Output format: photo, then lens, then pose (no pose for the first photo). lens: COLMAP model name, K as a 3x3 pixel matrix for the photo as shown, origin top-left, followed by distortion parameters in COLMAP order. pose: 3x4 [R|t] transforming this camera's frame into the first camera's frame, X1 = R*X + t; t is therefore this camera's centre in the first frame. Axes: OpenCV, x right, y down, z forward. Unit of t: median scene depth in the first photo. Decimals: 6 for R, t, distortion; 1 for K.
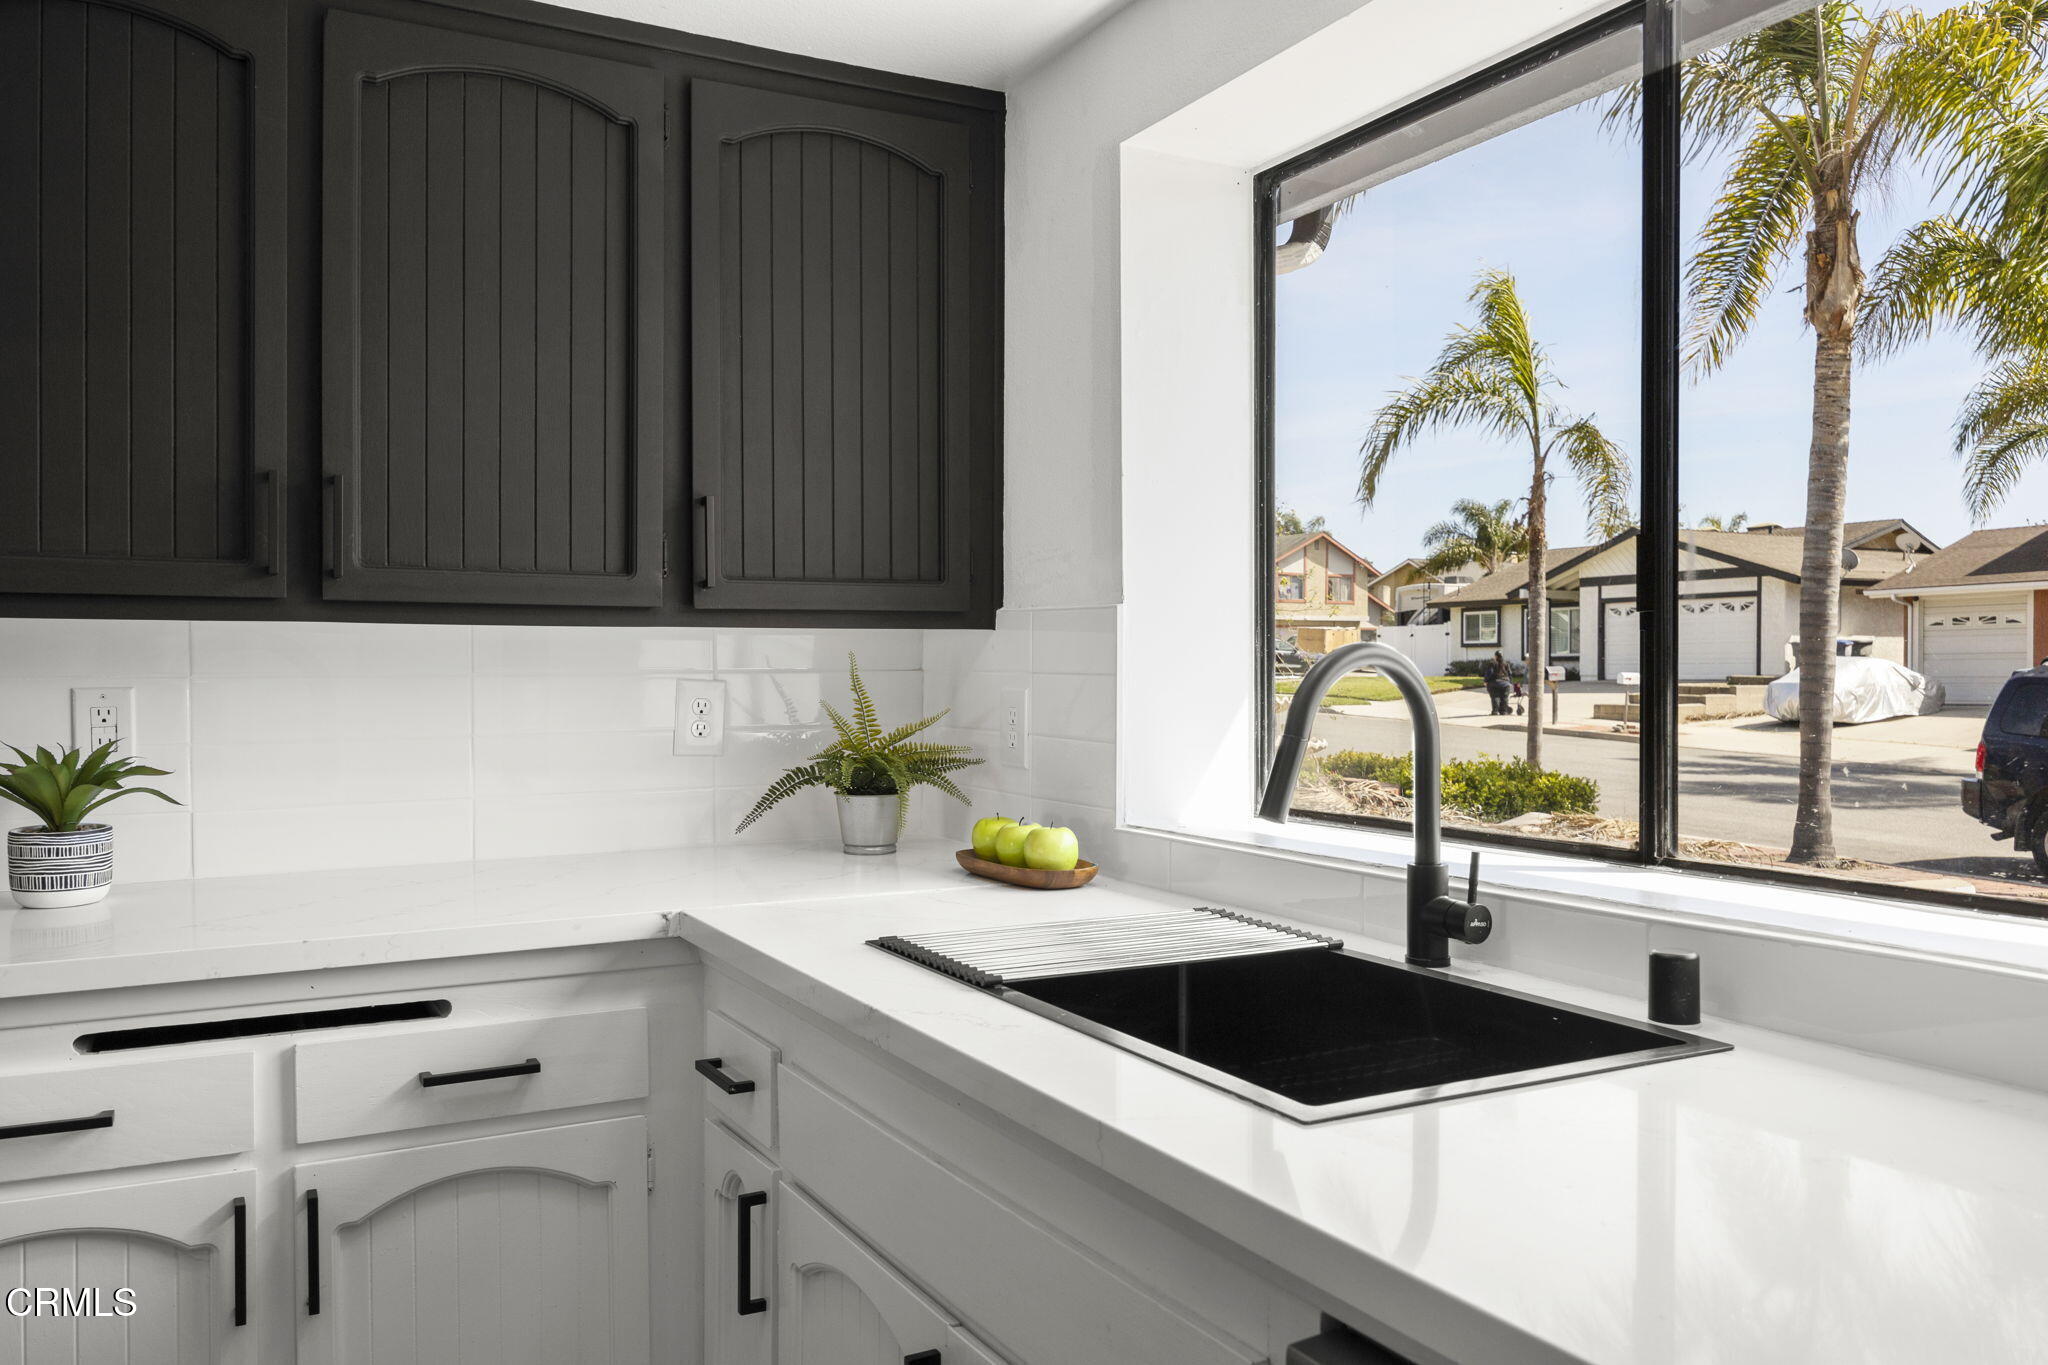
lens RADIAL K [[1540.0, 0, 1020.9], [0, 1540.0, 688.1], [0, 0, 1]] dist [-0.007758, -0.000944]
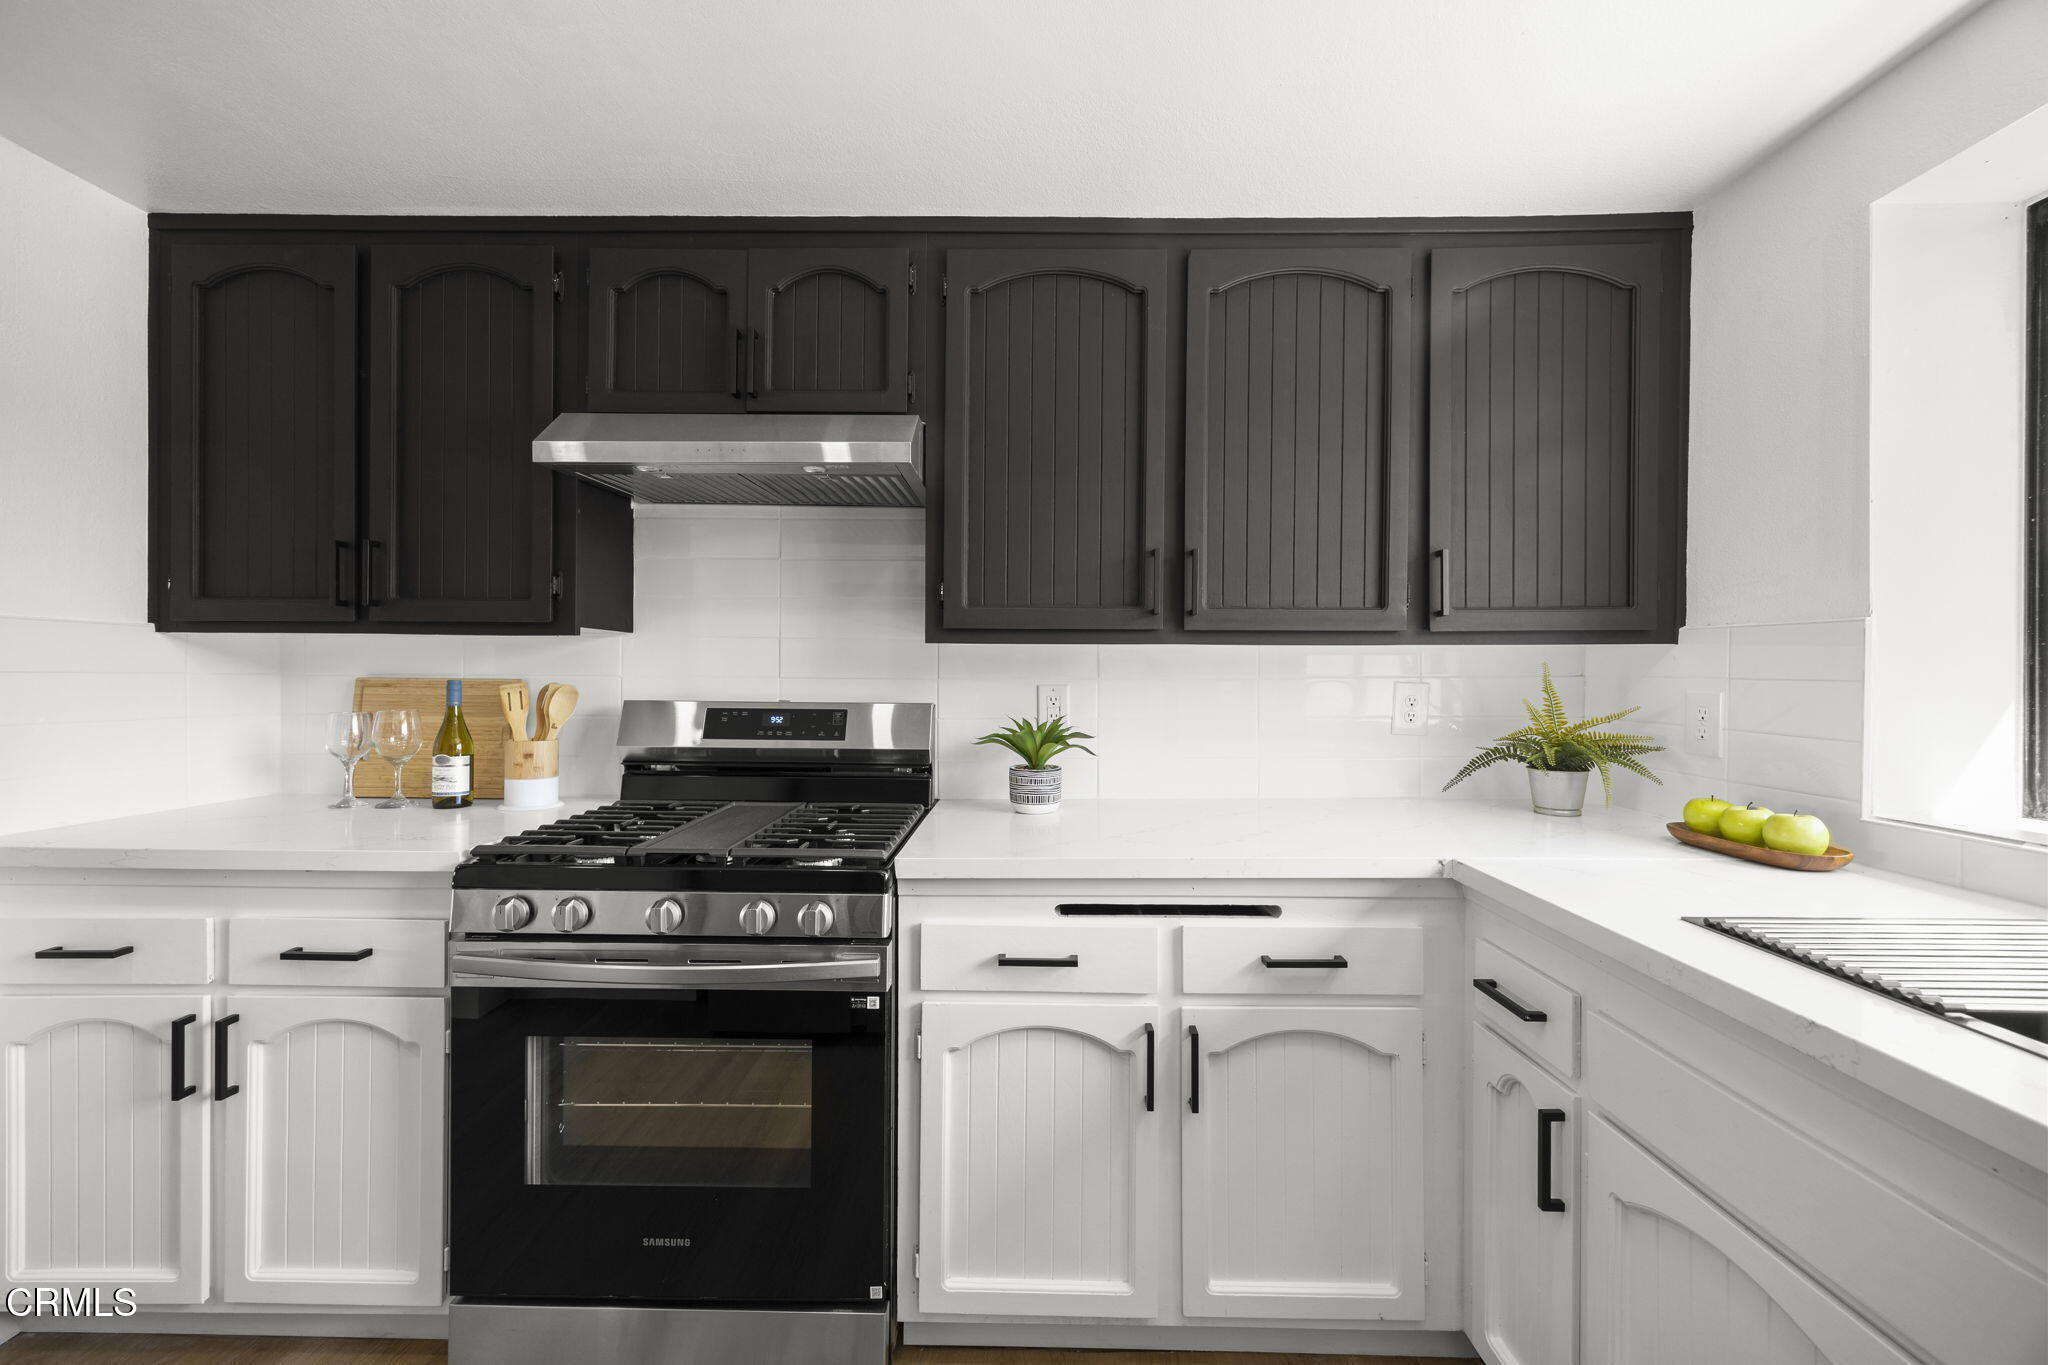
lens RADIAL K [[866.9, 0, 1034.3], [0, 866.9, 676.1], [0, 0, 1]] dist [0.001283, 0.000141]
pose [[0.868076, 0.003154, -0.496422, -0.149502], [-0.008465, 0.999928, -0.008449, -0.002008], [0.496360, 0.011537, 0.868040, 0.161161]]
